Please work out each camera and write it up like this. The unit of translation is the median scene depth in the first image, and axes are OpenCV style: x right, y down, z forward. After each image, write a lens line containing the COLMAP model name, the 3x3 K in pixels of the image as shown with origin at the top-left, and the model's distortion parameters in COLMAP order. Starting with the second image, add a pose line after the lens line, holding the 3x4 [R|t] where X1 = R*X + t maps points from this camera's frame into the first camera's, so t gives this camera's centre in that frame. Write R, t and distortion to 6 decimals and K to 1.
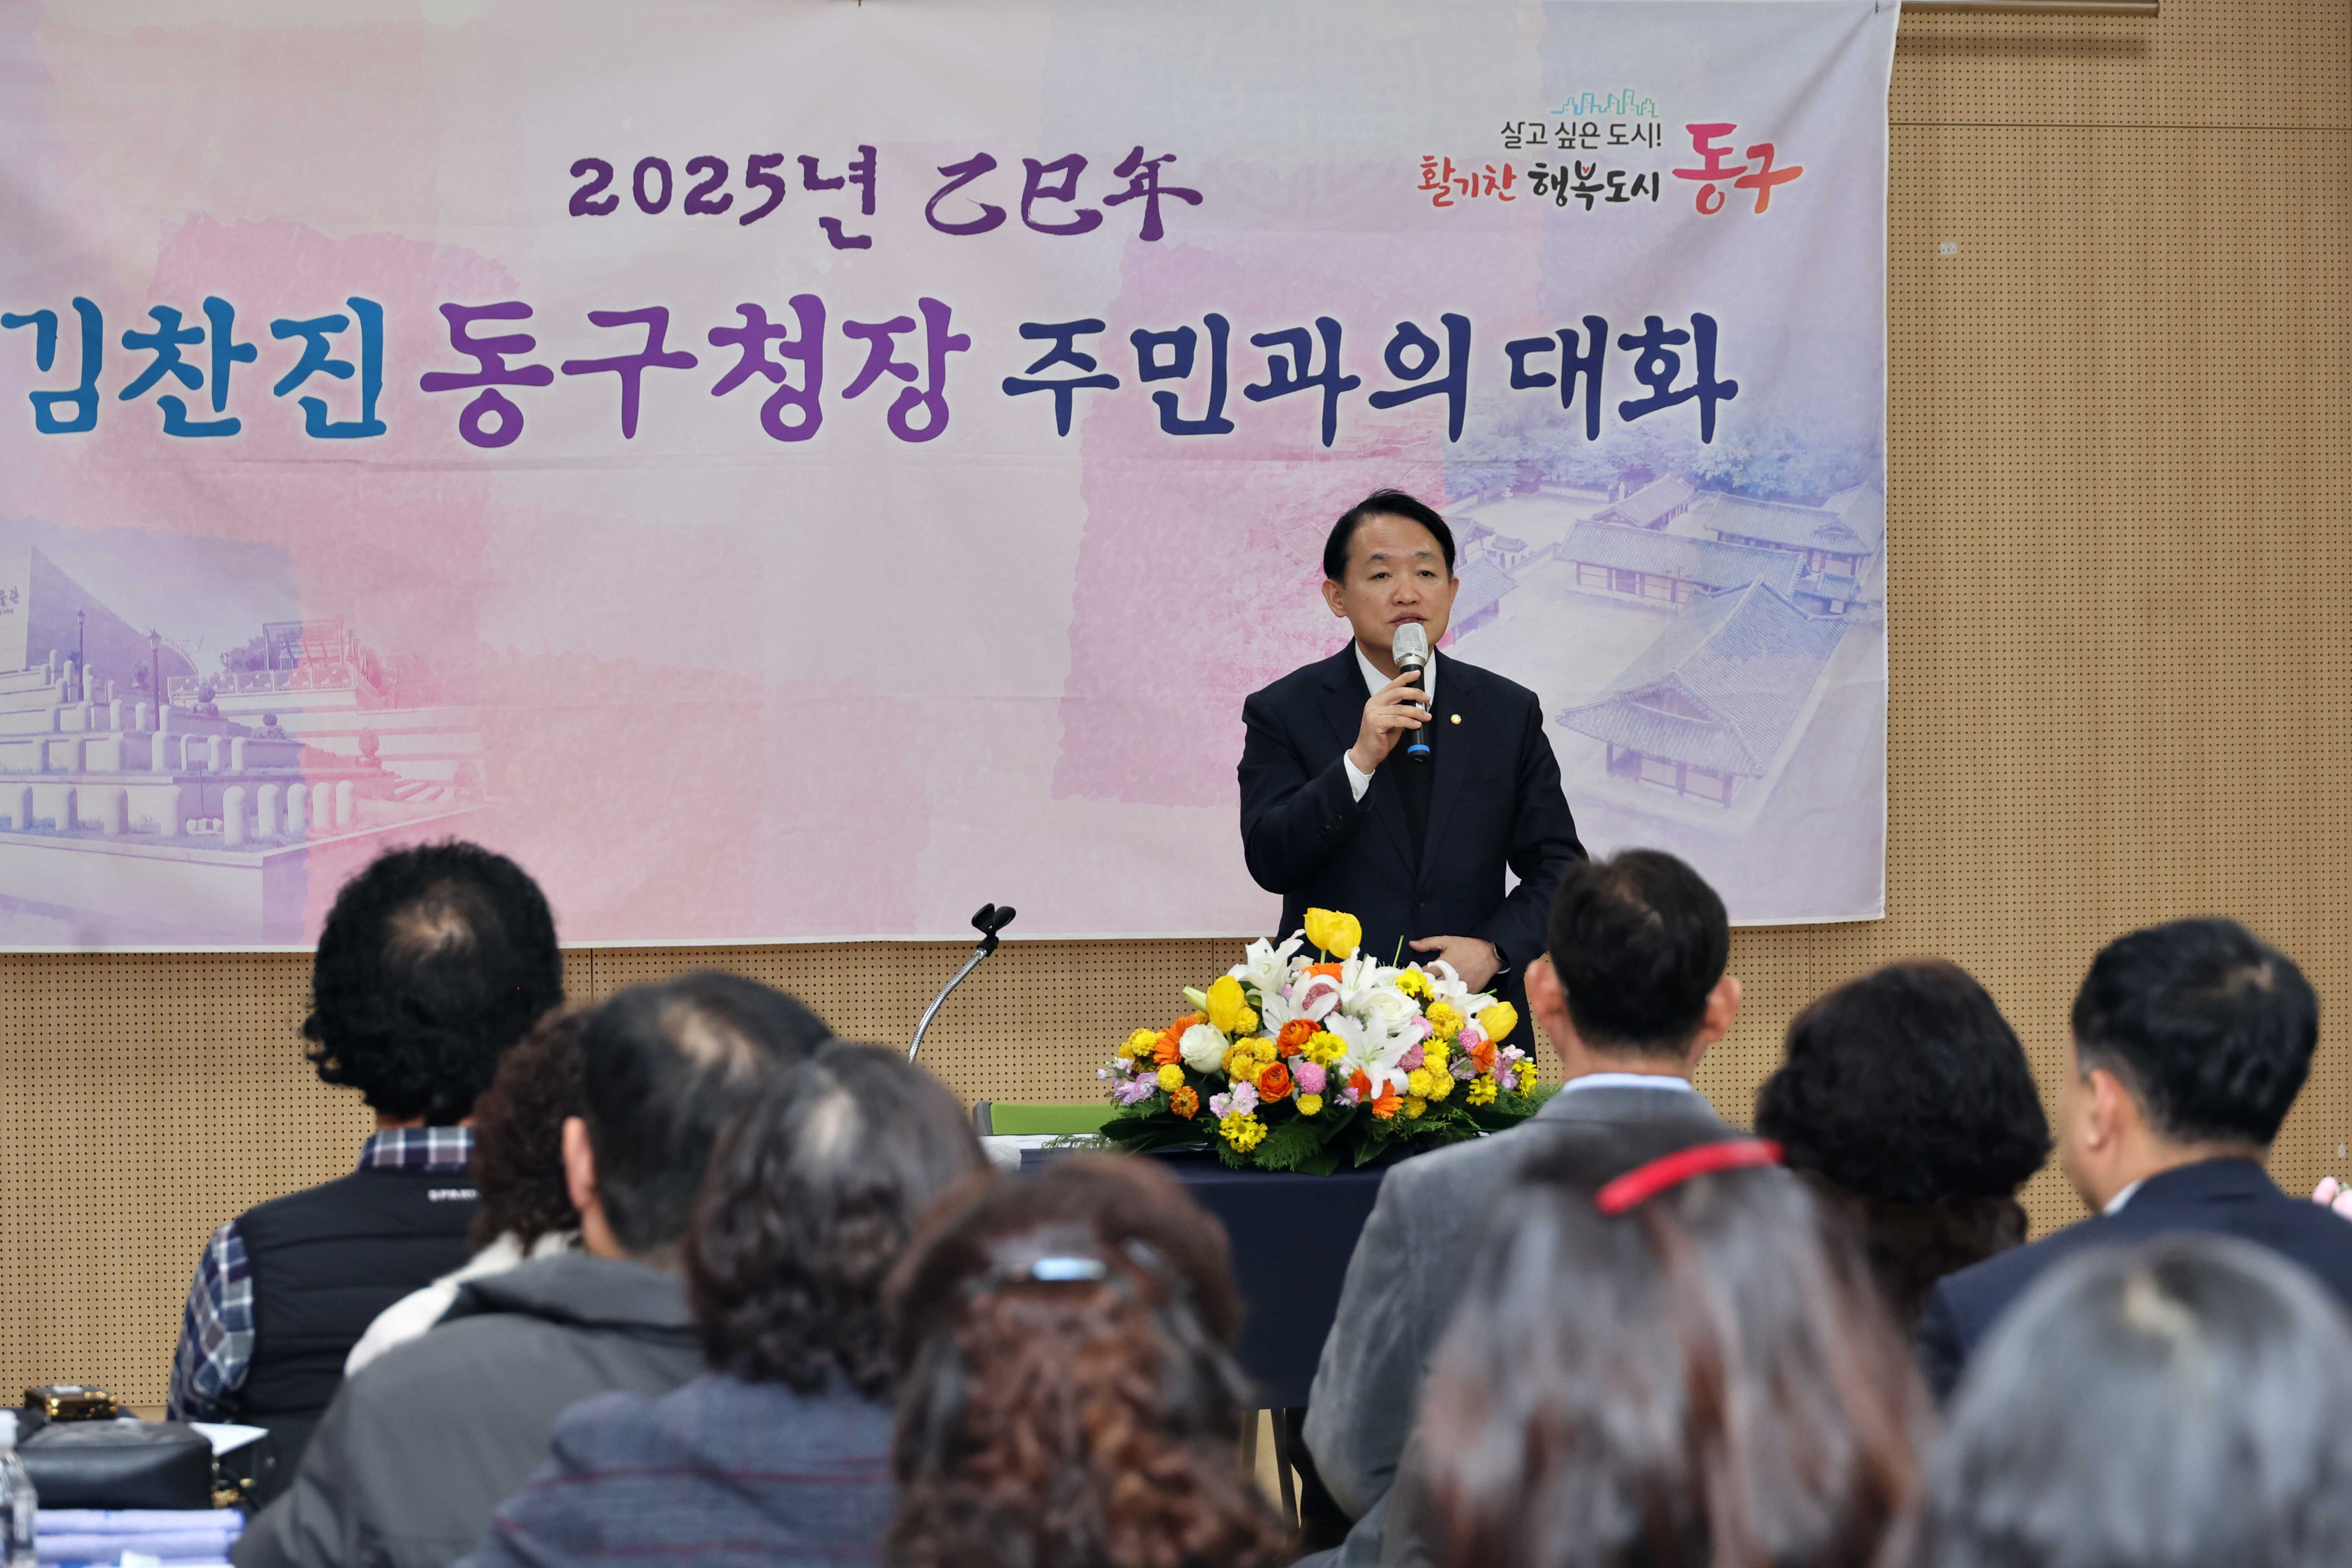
lens RADIAL K [[7146.7, 0, 1171.6], [0, 7146.7, 787.0], [0, 0, 1]] dist [-0.349419, 0.000000]
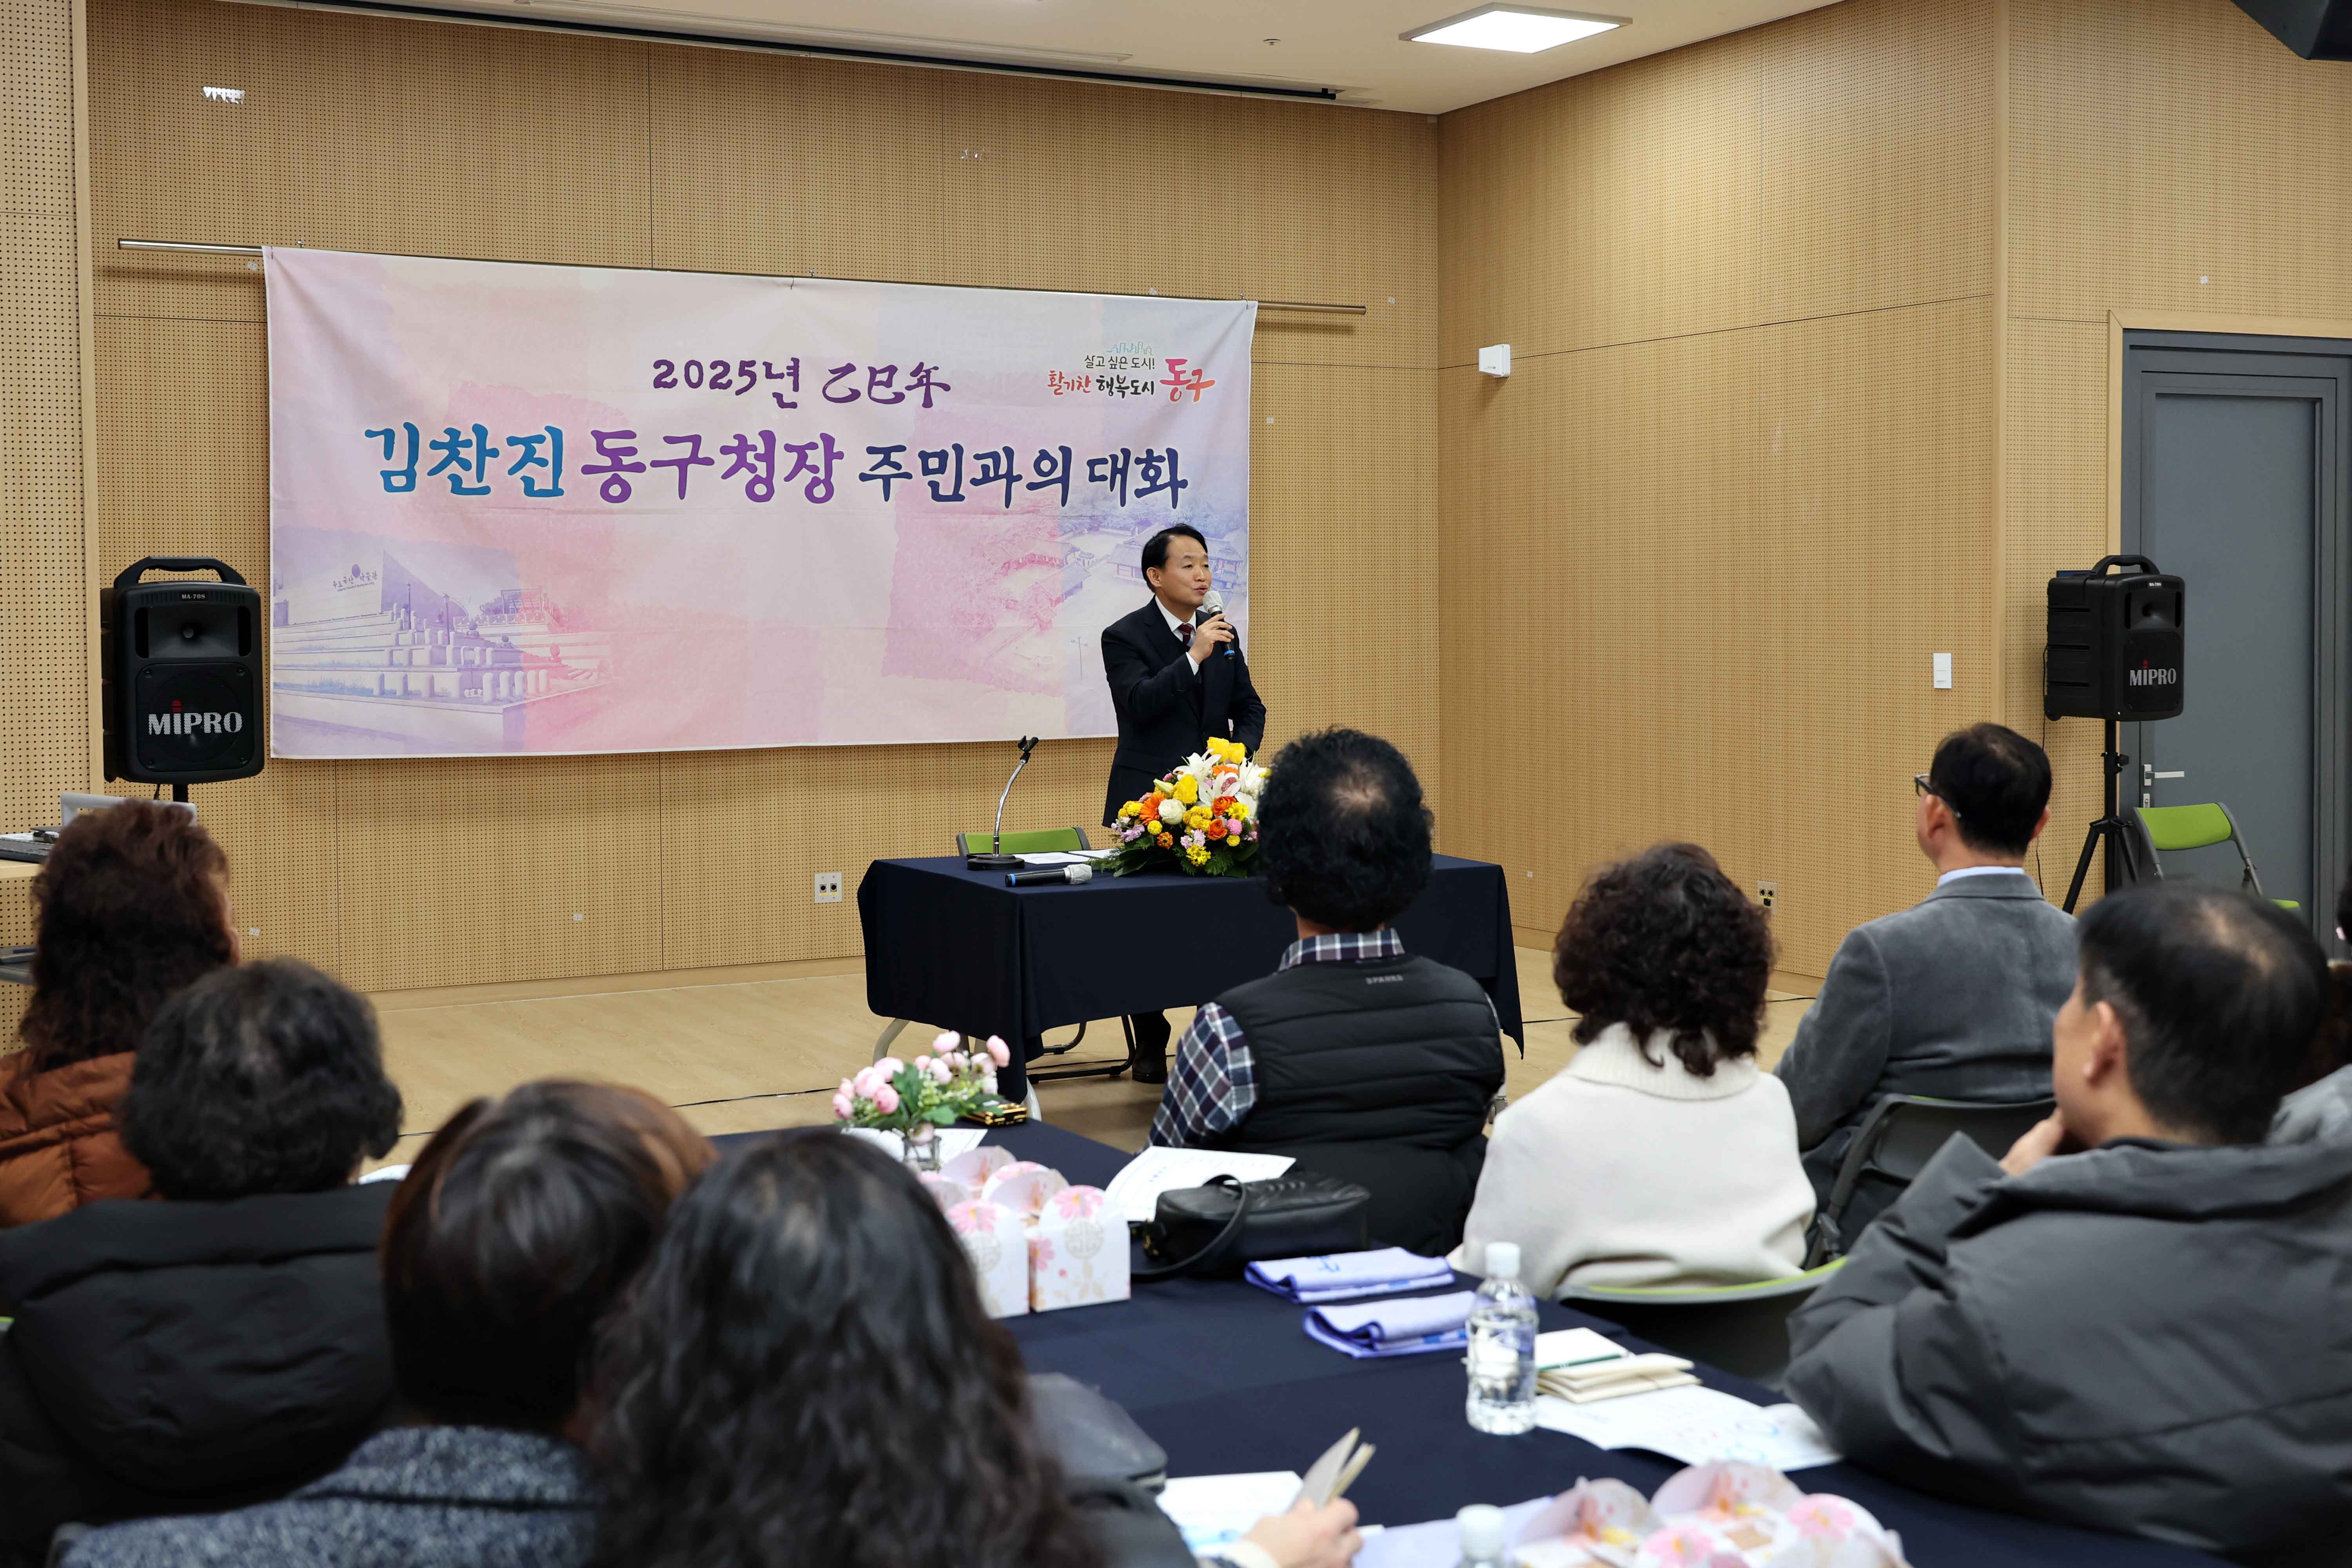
lens RADIAL K [[2635.5, 0, 1211.8], [0, 2635.5, 716.7], [0, 0, 1]] dist [-0.083790, 0.000000]
pose [[0.963417, -0.008737, 0.267863, -0.131415], [0.002838, 0.999745, 0.022403, -0.003533], [-0.267990, -0.020823, 0.963197, 0.240521]]
